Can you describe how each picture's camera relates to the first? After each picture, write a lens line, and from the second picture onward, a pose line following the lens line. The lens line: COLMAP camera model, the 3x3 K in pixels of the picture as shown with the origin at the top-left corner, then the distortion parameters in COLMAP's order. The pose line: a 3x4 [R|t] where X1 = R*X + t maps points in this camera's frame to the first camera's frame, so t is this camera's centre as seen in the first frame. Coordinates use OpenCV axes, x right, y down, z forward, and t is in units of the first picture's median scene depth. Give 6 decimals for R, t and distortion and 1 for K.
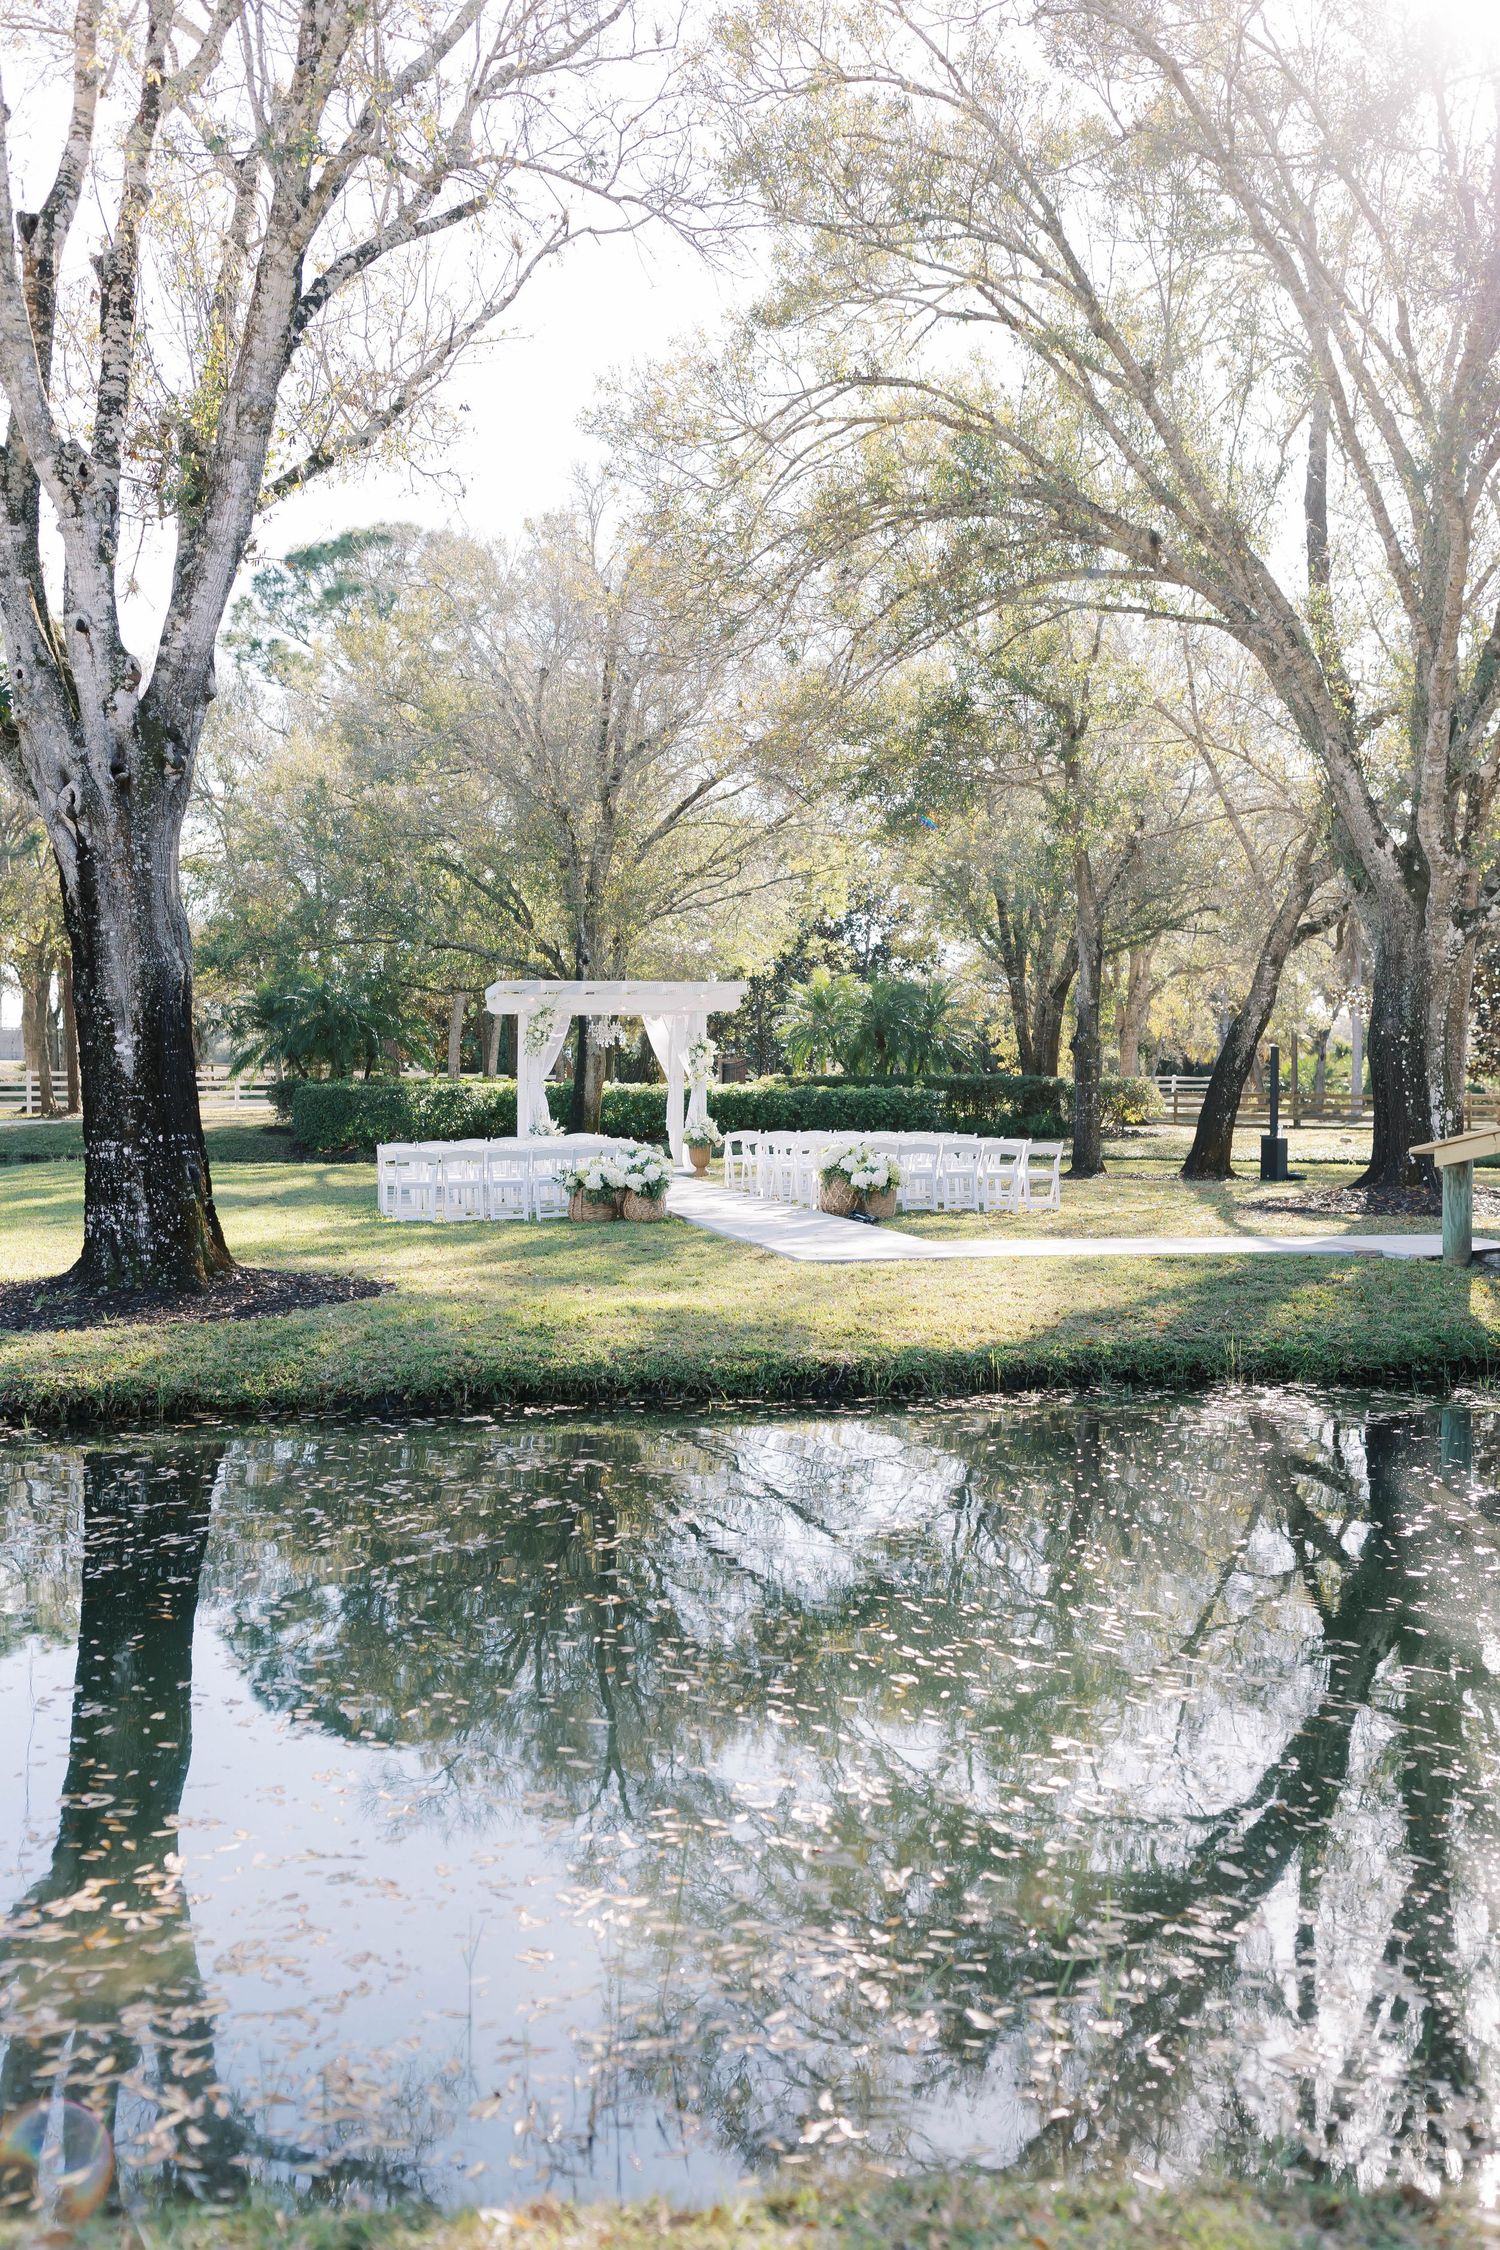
lens RADIAL K [[2202.3, 0, 728.5], [0, 2202.3, 1131.3], [0, 0, 1]] dist [0.090325, -0.020146]
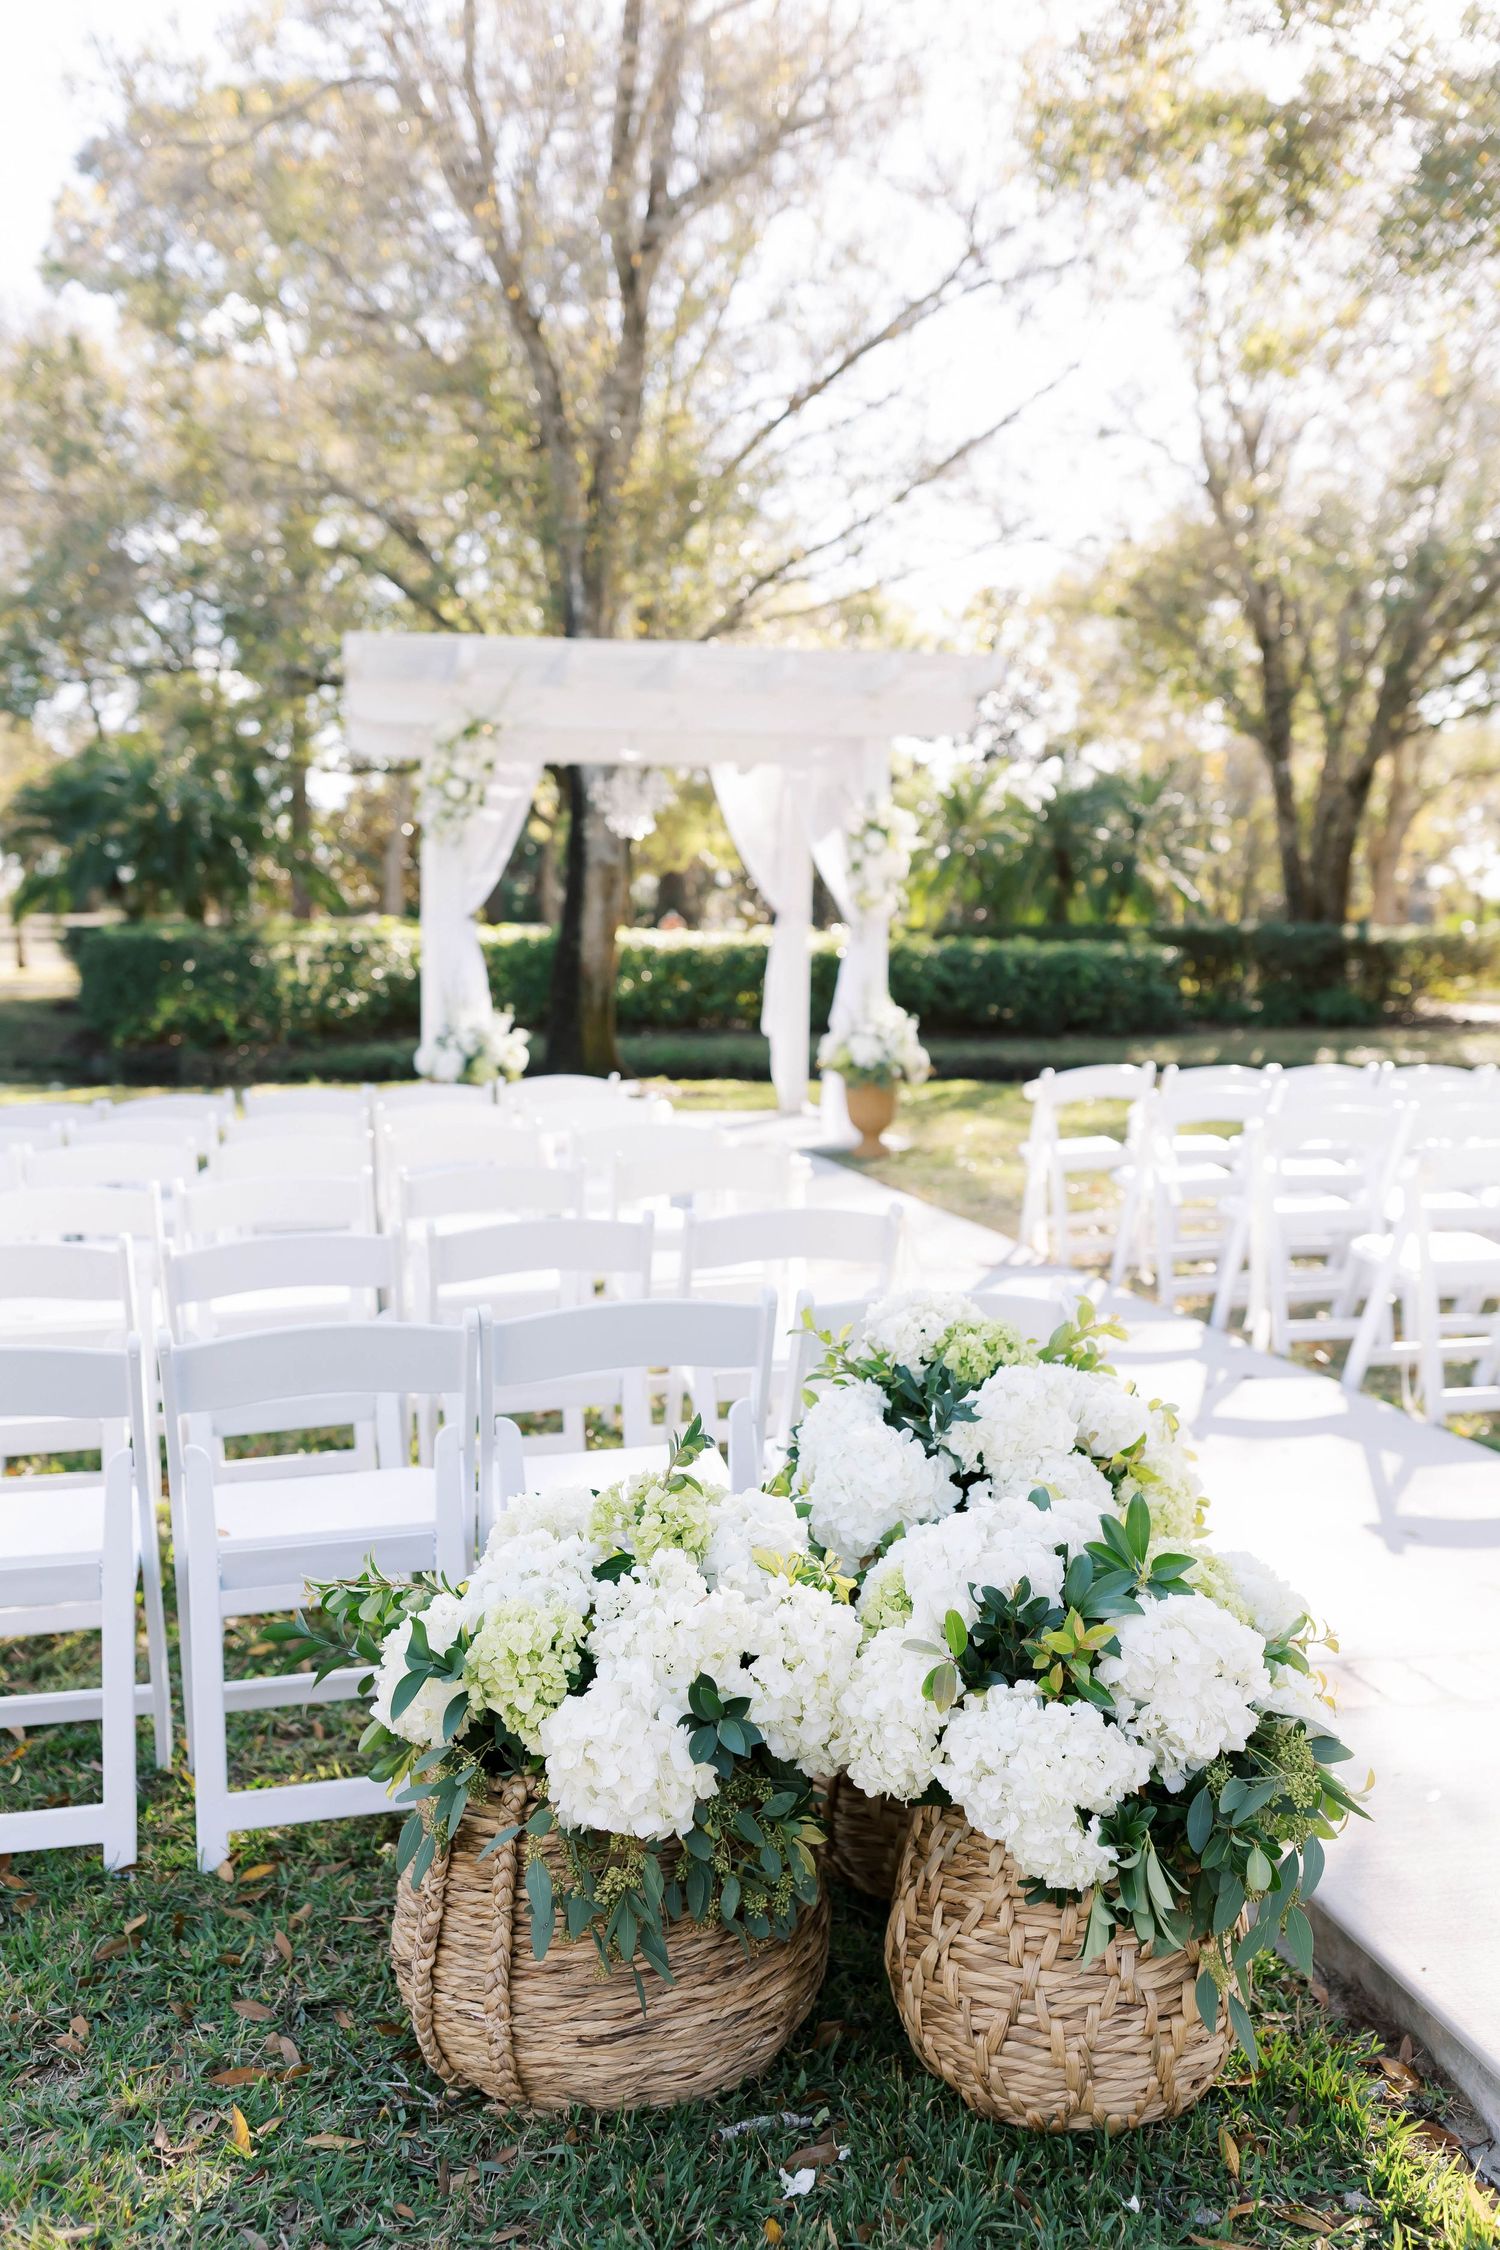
lens RADIAL K [[2144.6, 0, 761.7], [0, 2144.6, 1160.2], [0, 0, 1]] dist [0.082736, -0.017523]
pose [[0.999845, 0.007509, 0.015898, -0.033769], [-0.008730, 0.996902, 0.078163, -0.008109], [-0.015262, -0.078290, 0.996814, 0.538642]]
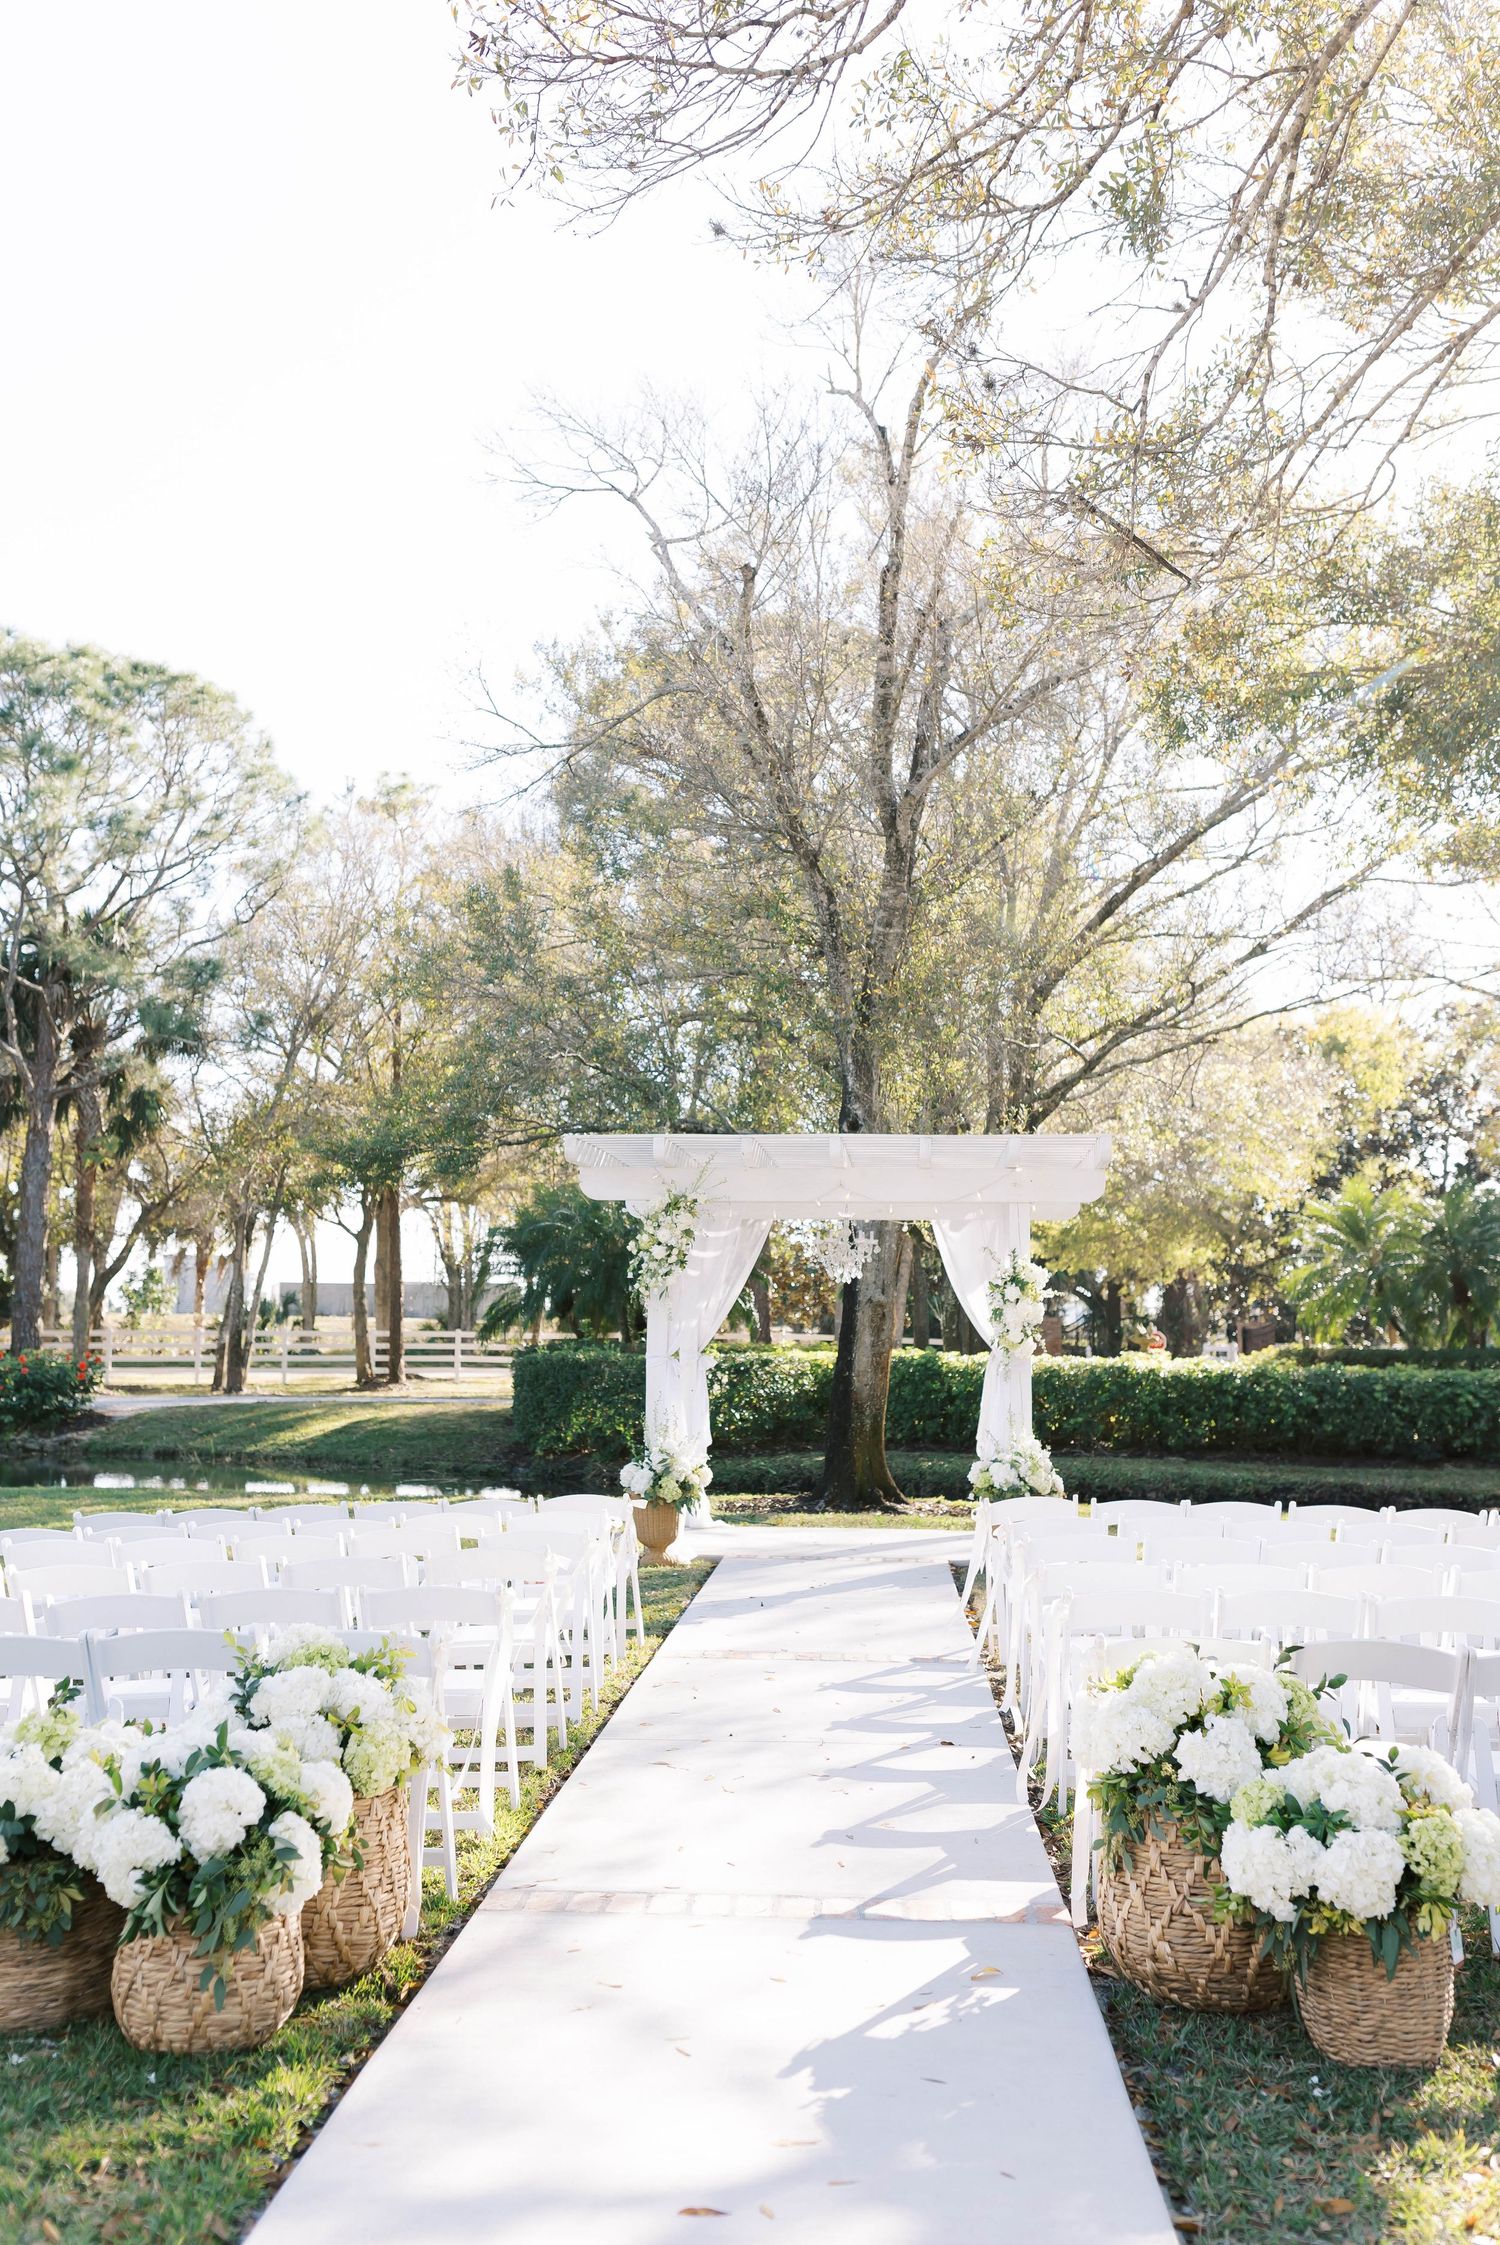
lens RADIAL K [[2197.4, 0, 728.6], [0, 2197.4, 1128.8], [0, 0, 1]] dist [0.090325, -0.020146]
pose [[0.967211, -0.012271, -0.253676, 0.040190], [-0.018377, 0.992832, -0.118094, -0.013091], [0.253307, 0.118884, 0.960053, 0.478775]]
